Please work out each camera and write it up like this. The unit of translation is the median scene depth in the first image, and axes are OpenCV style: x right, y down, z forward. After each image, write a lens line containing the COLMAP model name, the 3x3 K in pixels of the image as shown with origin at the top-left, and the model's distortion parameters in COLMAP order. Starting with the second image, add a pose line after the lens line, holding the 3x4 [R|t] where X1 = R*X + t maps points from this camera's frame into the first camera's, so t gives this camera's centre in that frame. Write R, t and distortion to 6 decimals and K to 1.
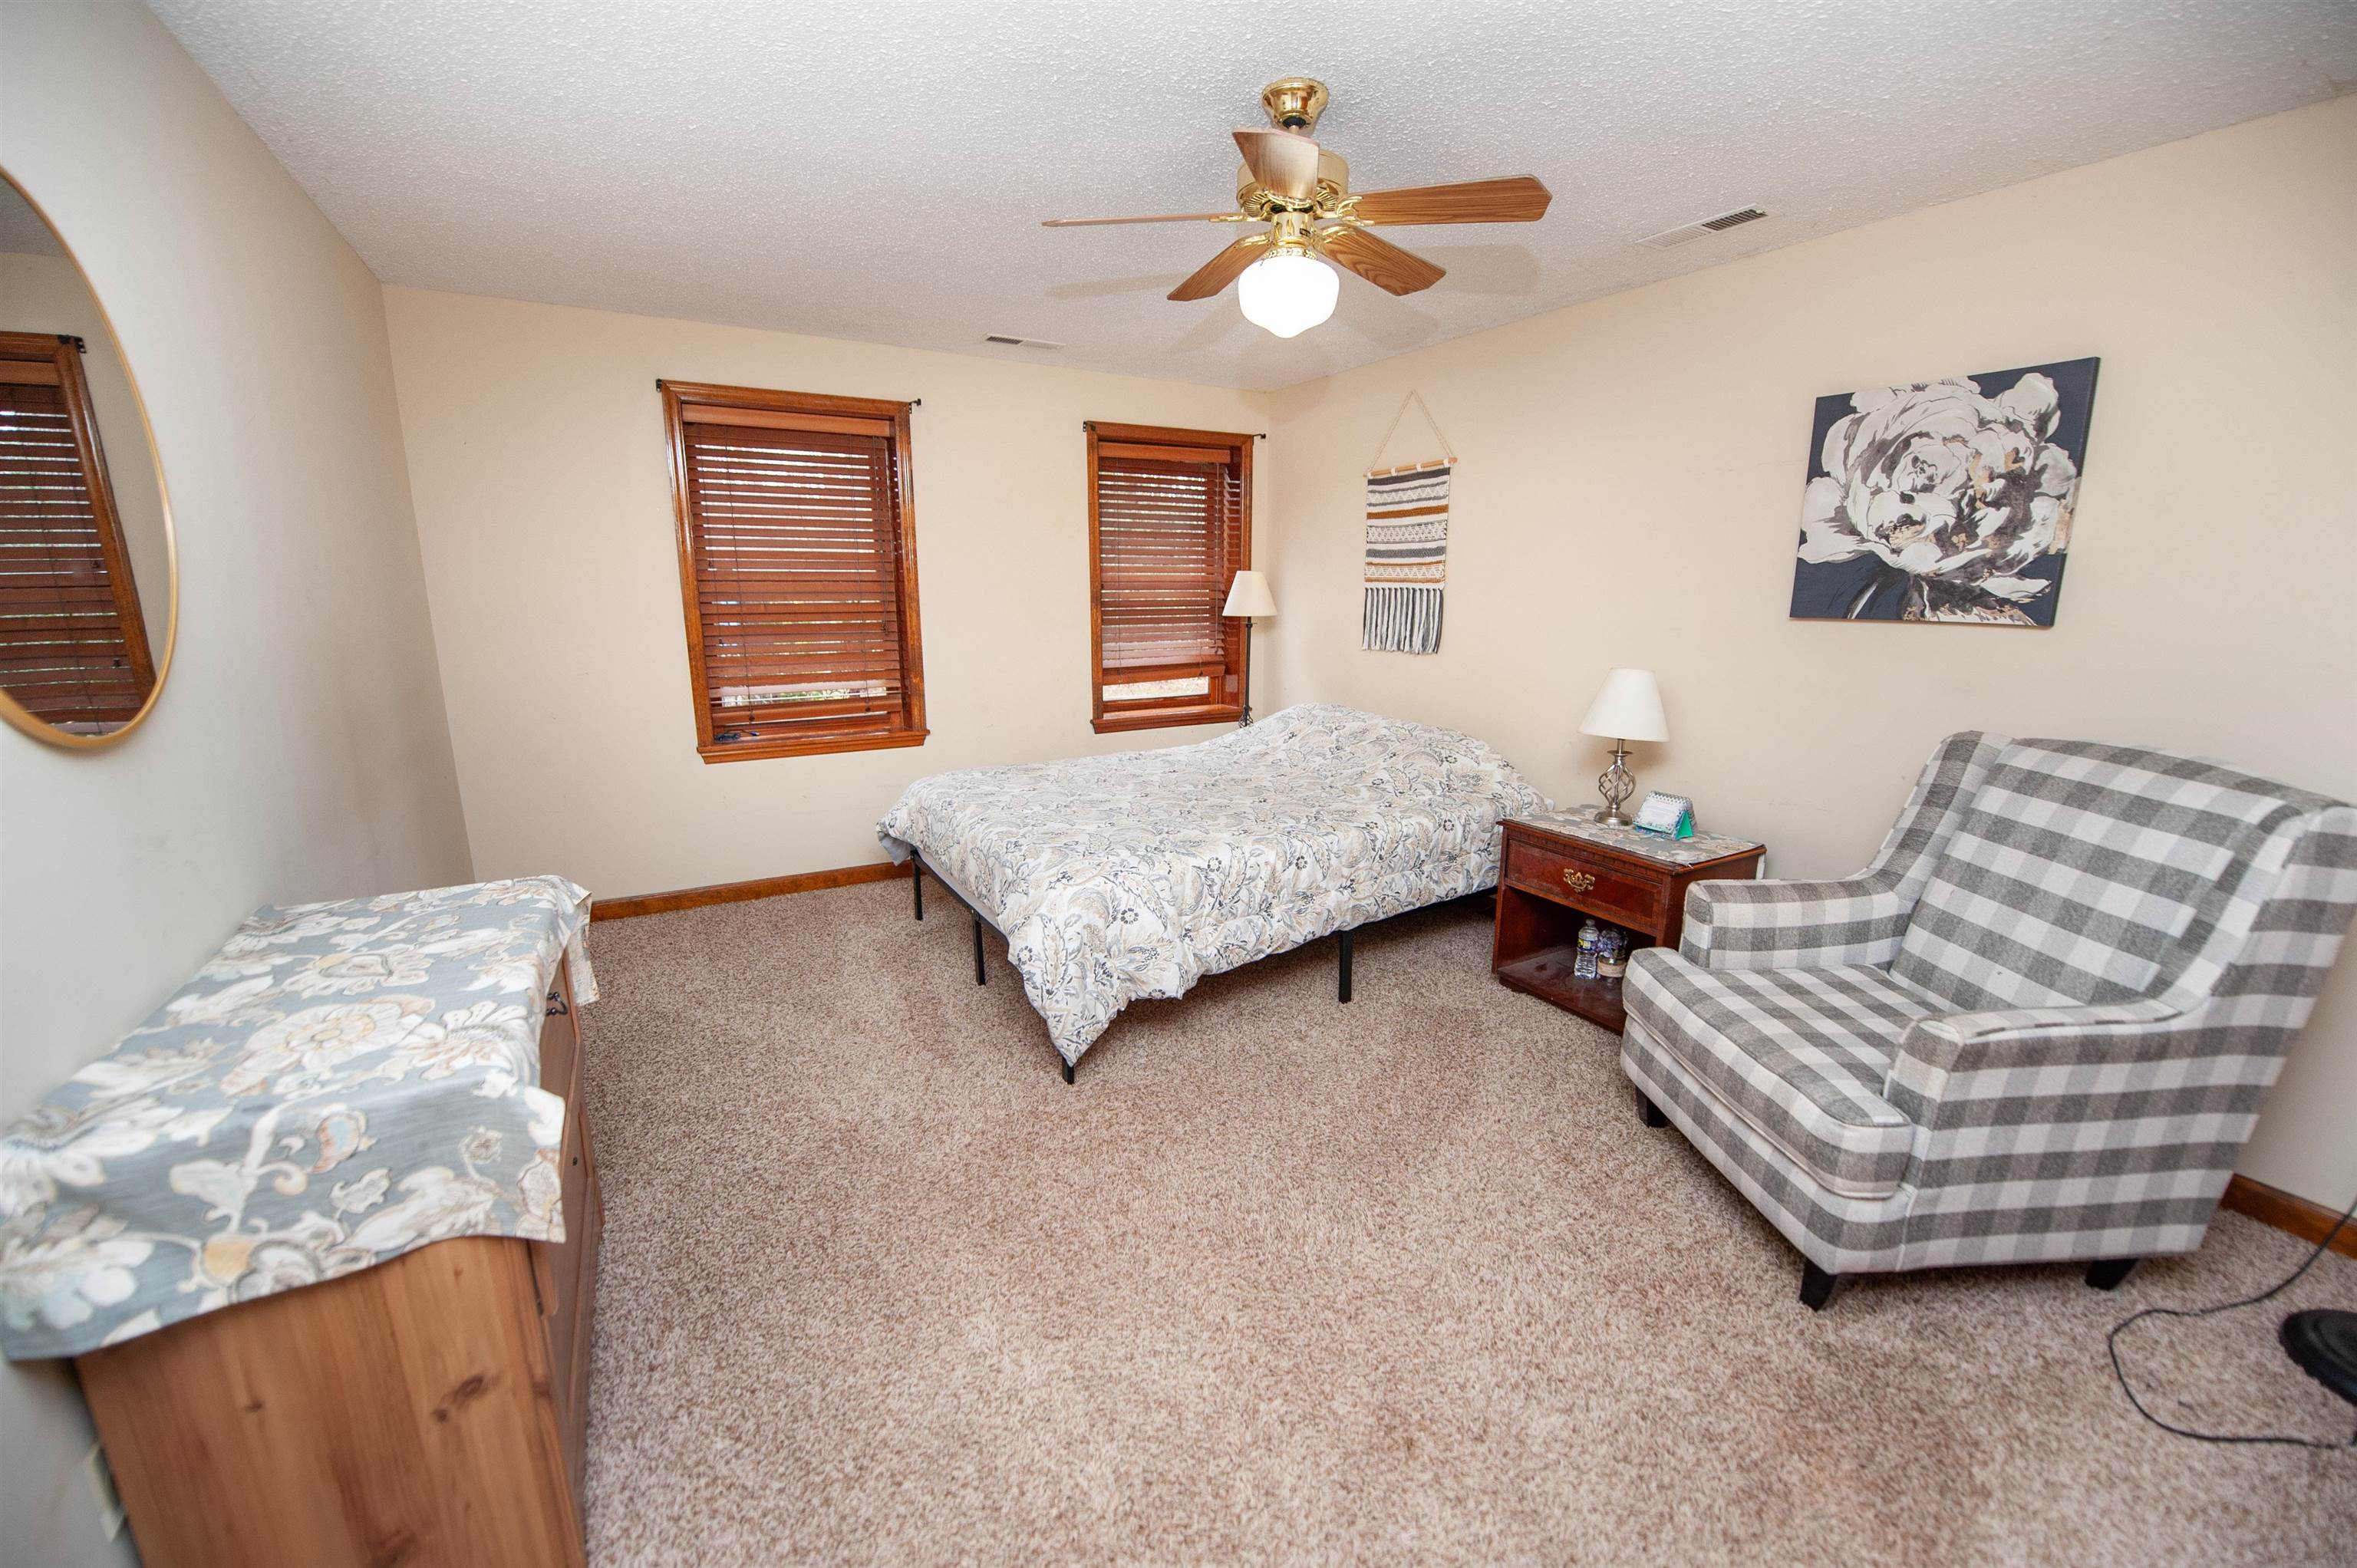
lens RADIAL K [[938.0, 0, 1183.1], [0, 938.0, 789.3], [0, 0, 1]] dist [-0.016090, -0.003090]
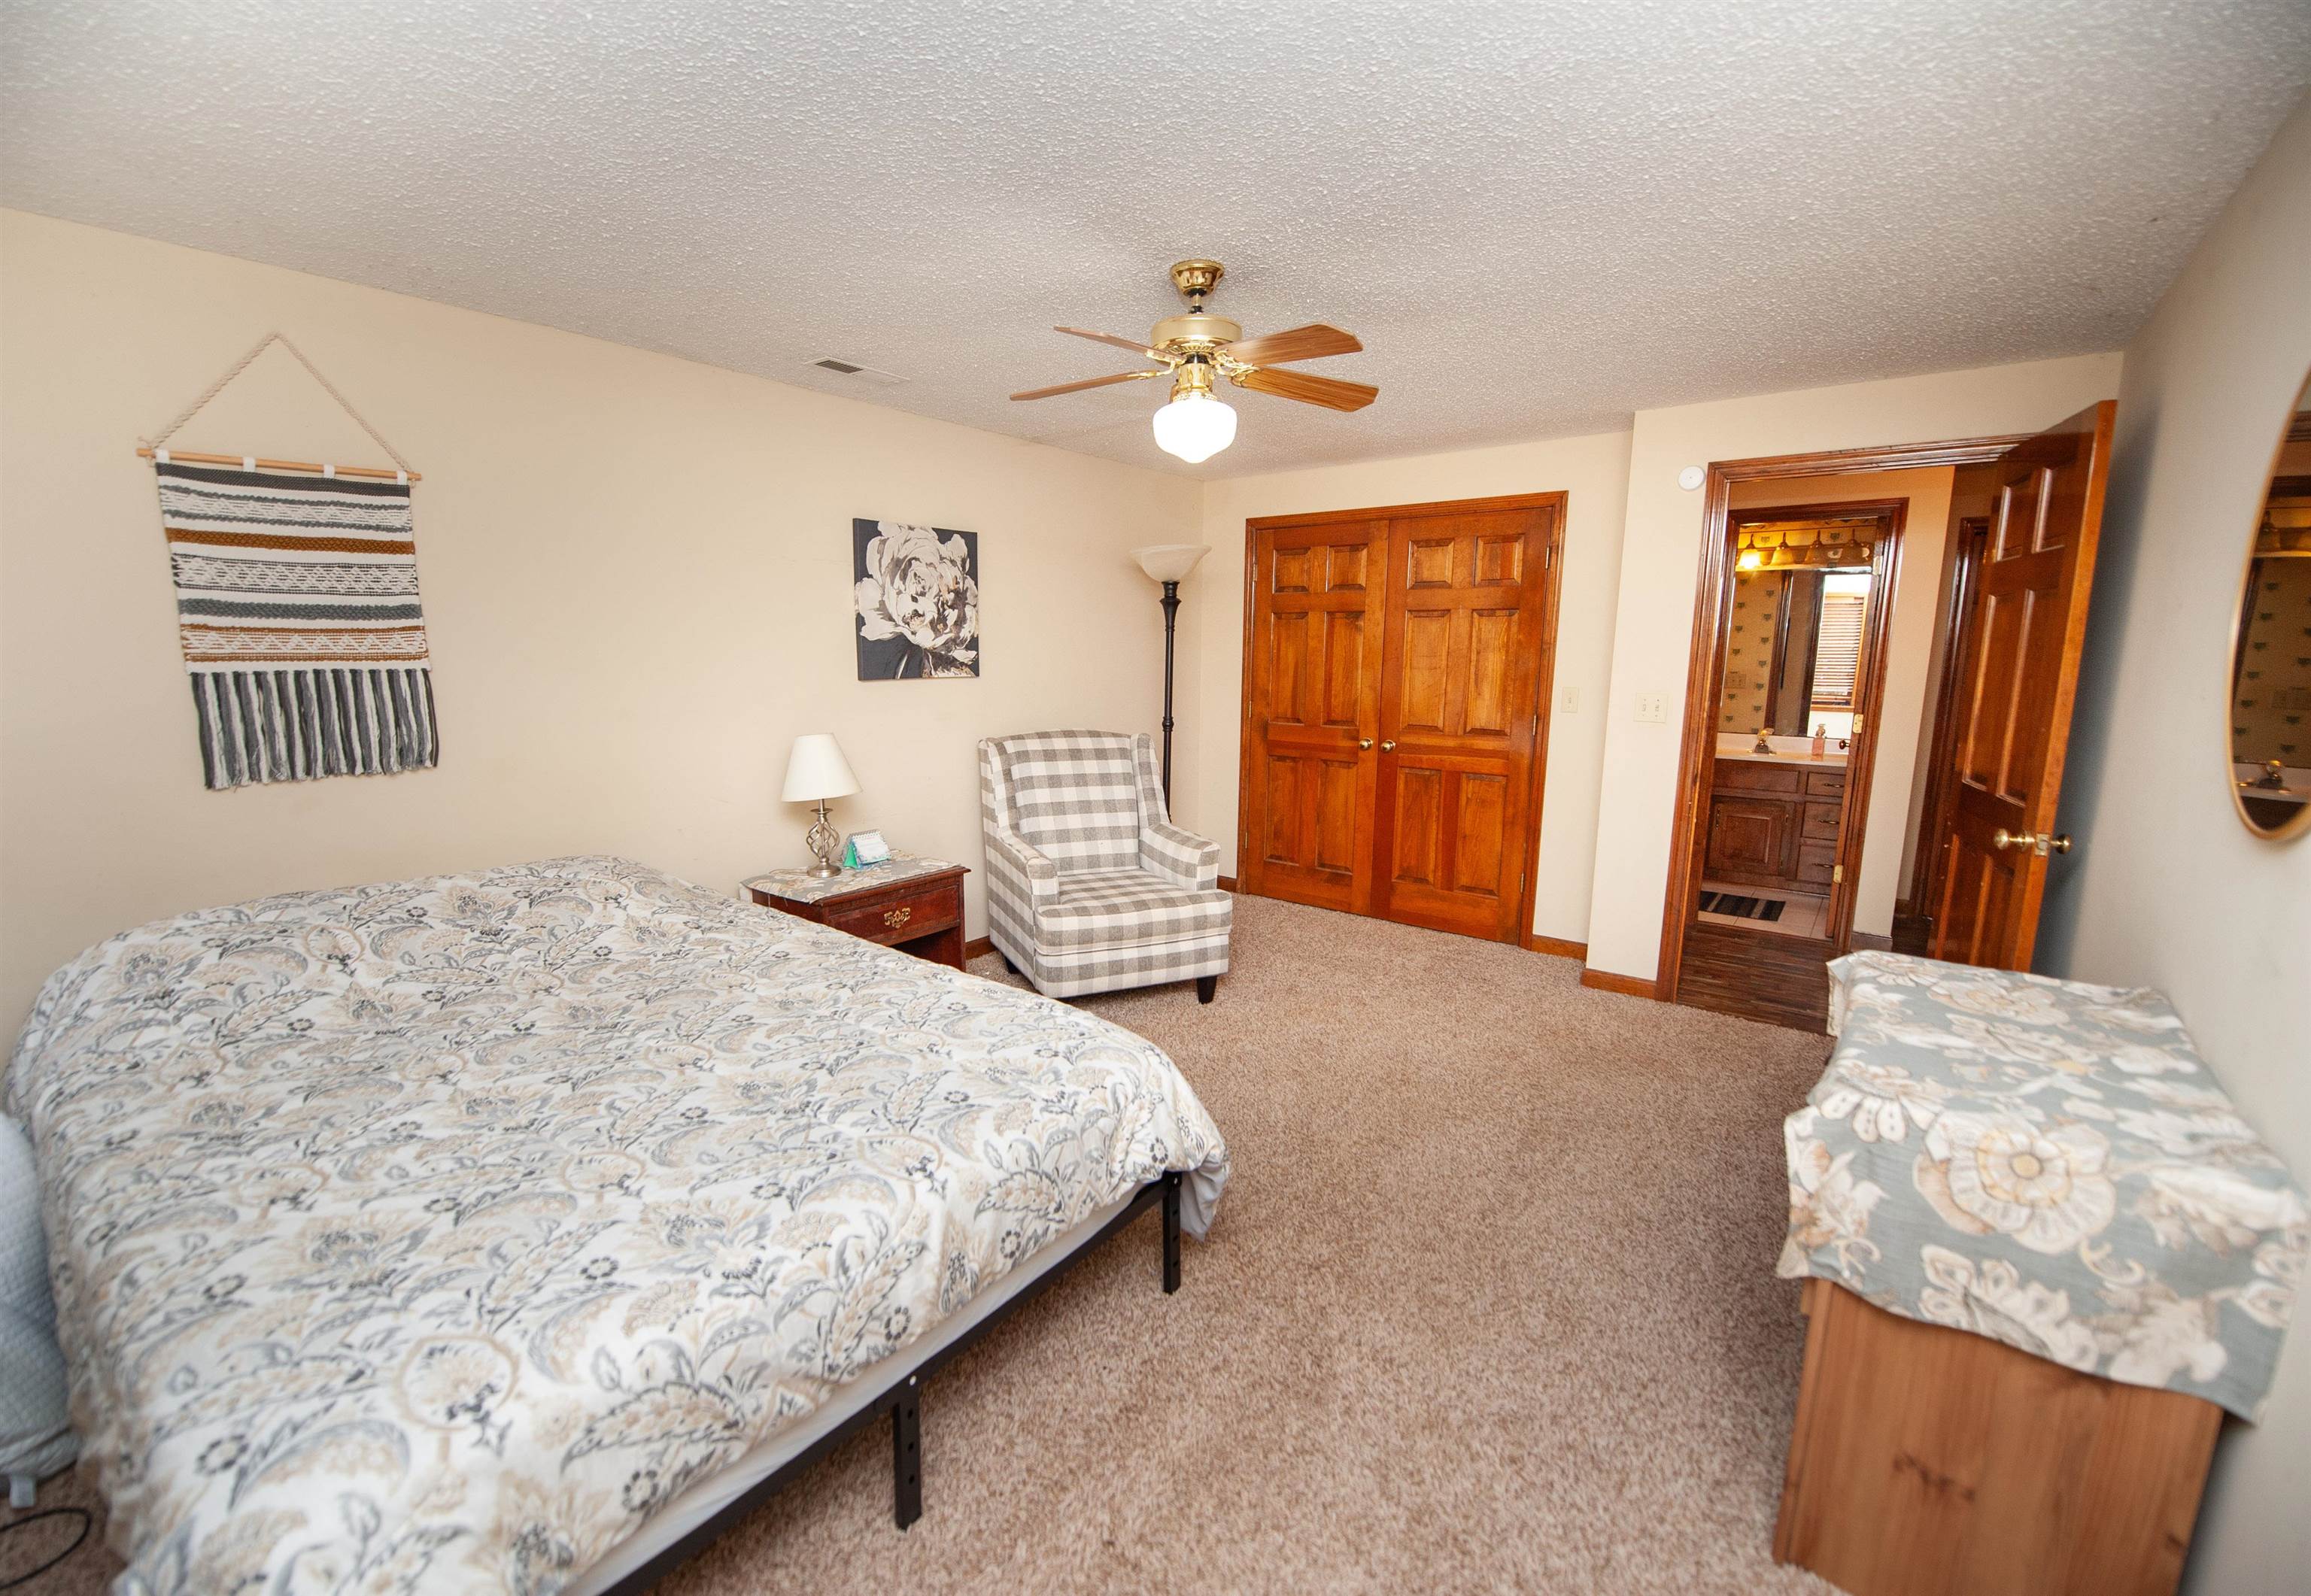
lens RADIAL K [[957.2, 0, 1118.0], [0, 957.2, 793.7], [0, 0, 1]] dist [-0.001311, -0.000147]
pose [[-0.353235, -0.155074, 0.922593, -0.831567], [0.191888, 0.953190, 0.233685, -0.307856], [-0.915644, 0.259580, -0.306943, 1.240857]]
